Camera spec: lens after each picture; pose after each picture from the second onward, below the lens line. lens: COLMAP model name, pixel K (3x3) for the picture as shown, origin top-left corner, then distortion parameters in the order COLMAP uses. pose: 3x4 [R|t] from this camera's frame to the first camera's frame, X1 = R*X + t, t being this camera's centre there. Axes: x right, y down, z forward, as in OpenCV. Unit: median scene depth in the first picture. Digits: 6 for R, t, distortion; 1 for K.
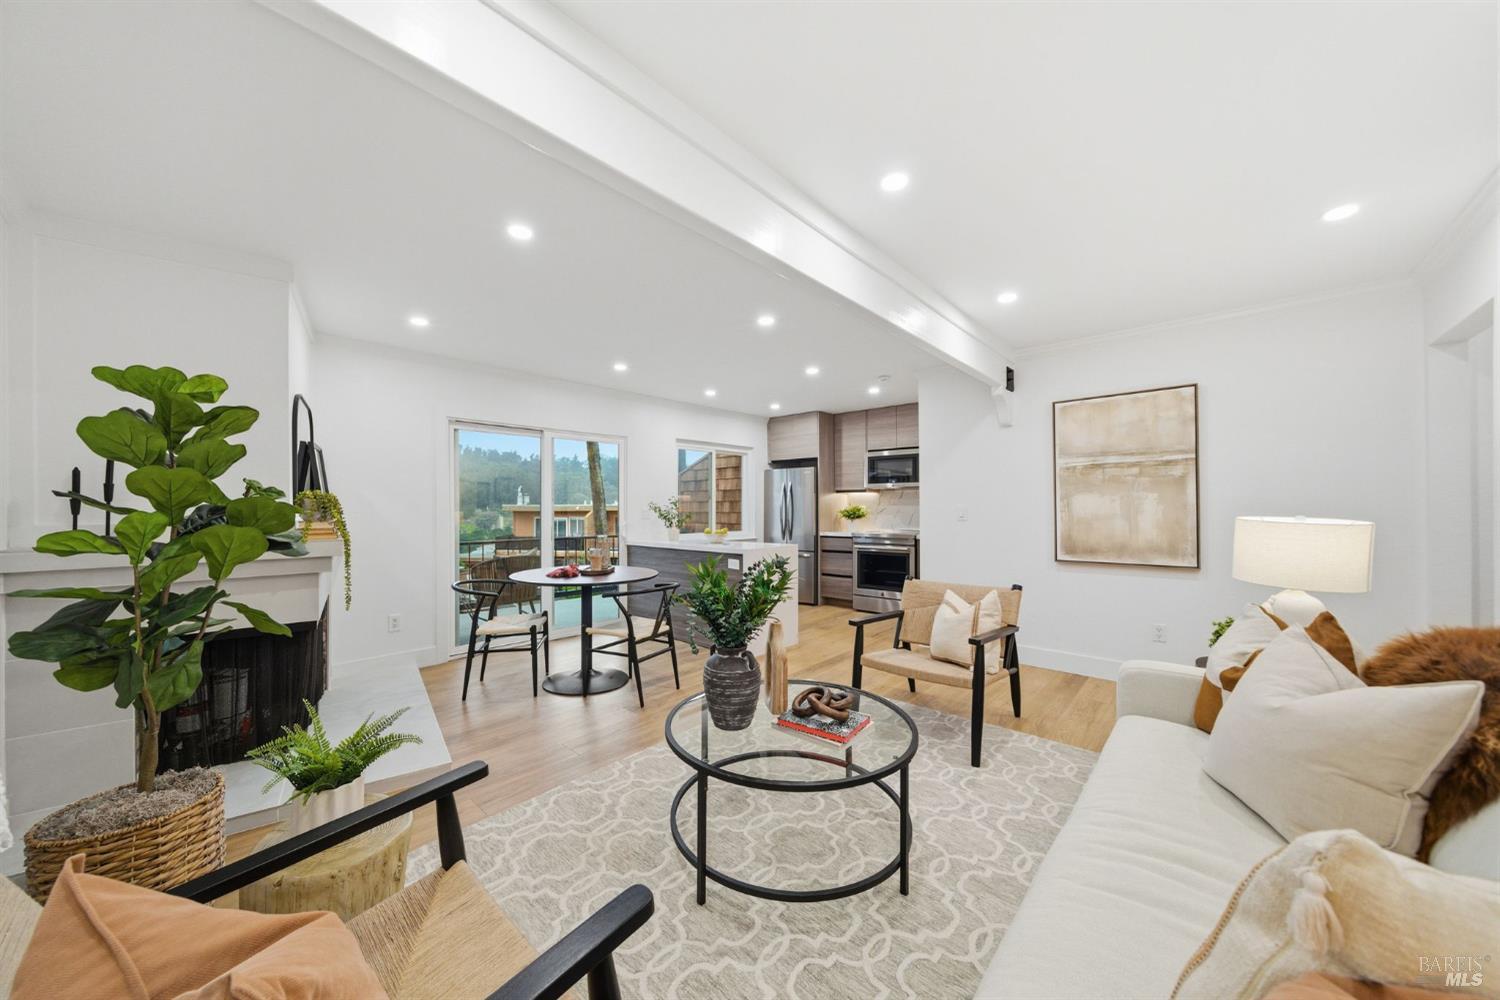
lens RADIAL K [[529.0, 0, 708.6], [0, 529.0, 506.2], [0, 0, 1]] dist [0.004819, 0.001131]
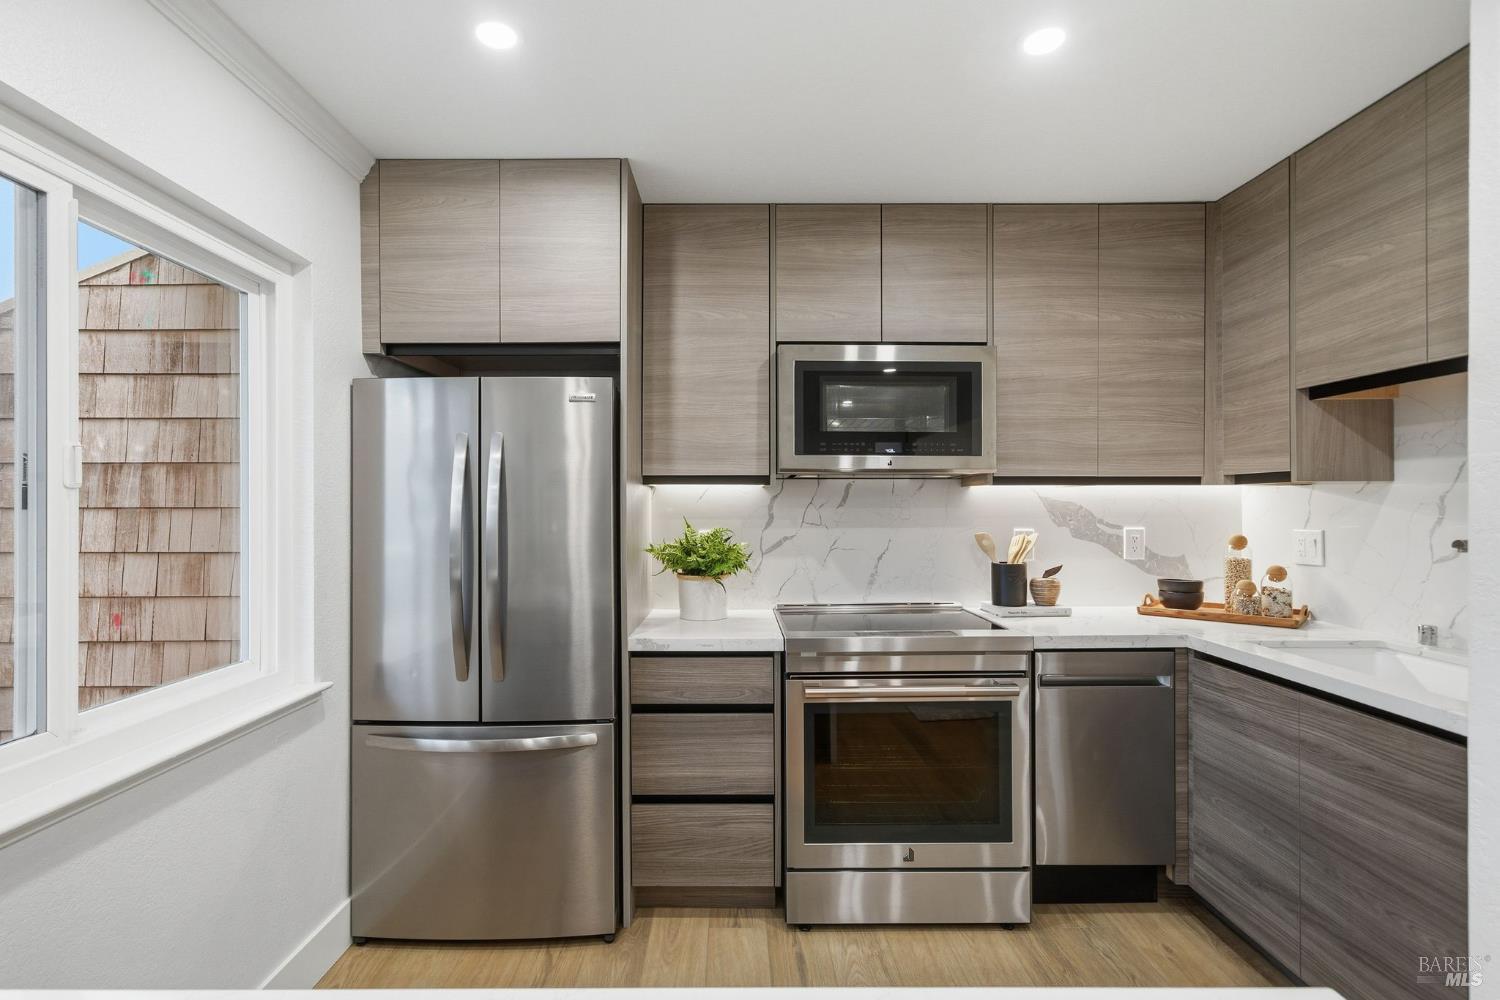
lens RADIAL K [[727.2, 0, 732.6], [0, 727.2, 508.8], [0, 0, 1]] dist [-0.006763, 0.009292]
pose [[0.695484, -0.000751, 0.718541, -0.006704], [-0.001626, 0.999995, 0.002619, -0.013379], [-0.718539, -0.002990, 0.695480, 0.716083]]
